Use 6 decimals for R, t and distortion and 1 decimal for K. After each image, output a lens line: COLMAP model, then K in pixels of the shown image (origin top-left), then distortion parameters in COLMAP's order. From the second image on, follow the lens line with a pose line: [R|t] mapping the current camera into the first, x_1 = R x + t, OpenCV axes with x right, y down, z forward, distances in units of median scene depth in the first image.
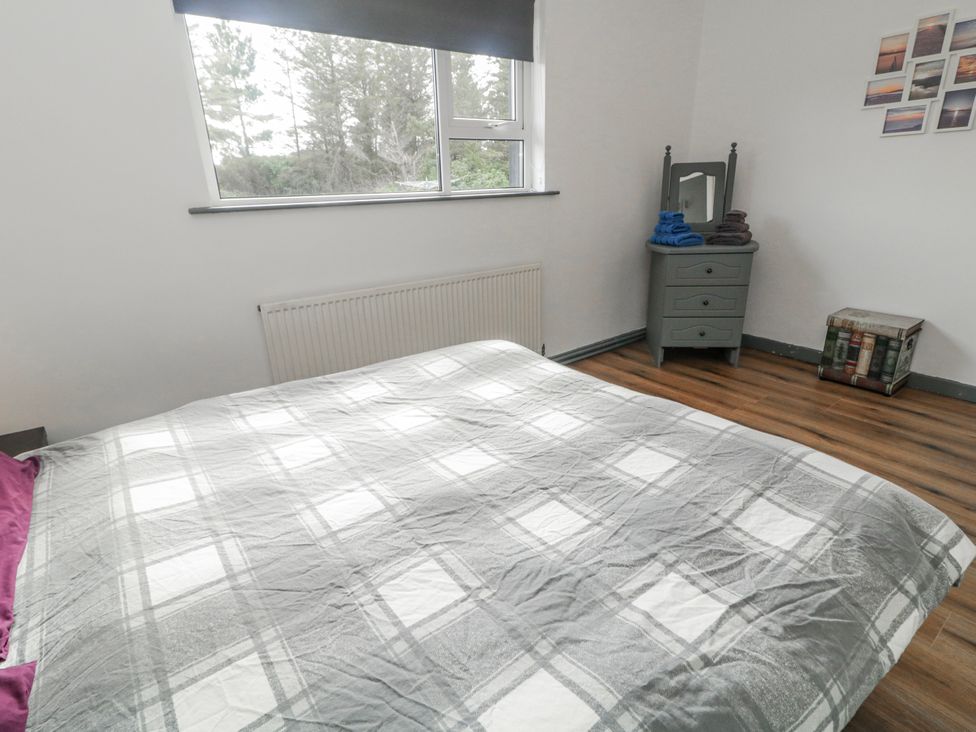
lens RADIAL K [[496.5, 0, 498.9], [0, 496.5, 363.5], [0, 0, 1]] dist [0.002637, 0.001017]
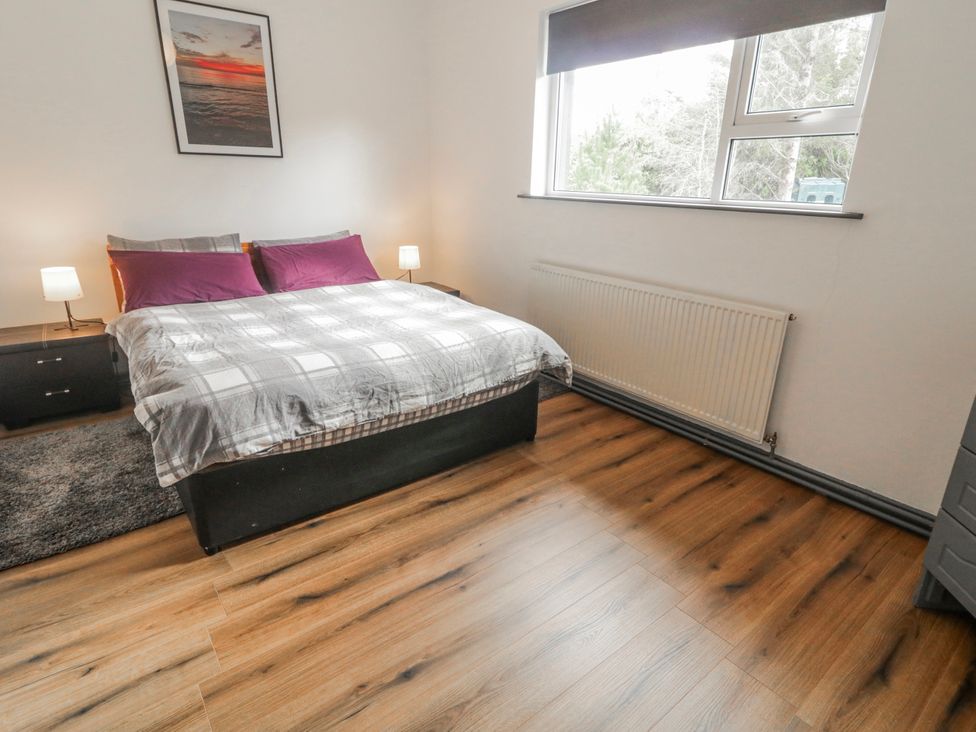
lens RADIAL K [[534.2, 0, 492.7], [0, 534.2, 362.9], [0, 0, 1]] dist [0.002524, 0.000850]
pose [[0.031082, 0.348796, -0.936683, 1.216632], [-0.374886, 0.872791, 0.312564, -0.342968], [0.926550, 0.341434, 0.157887, 0.829497]]
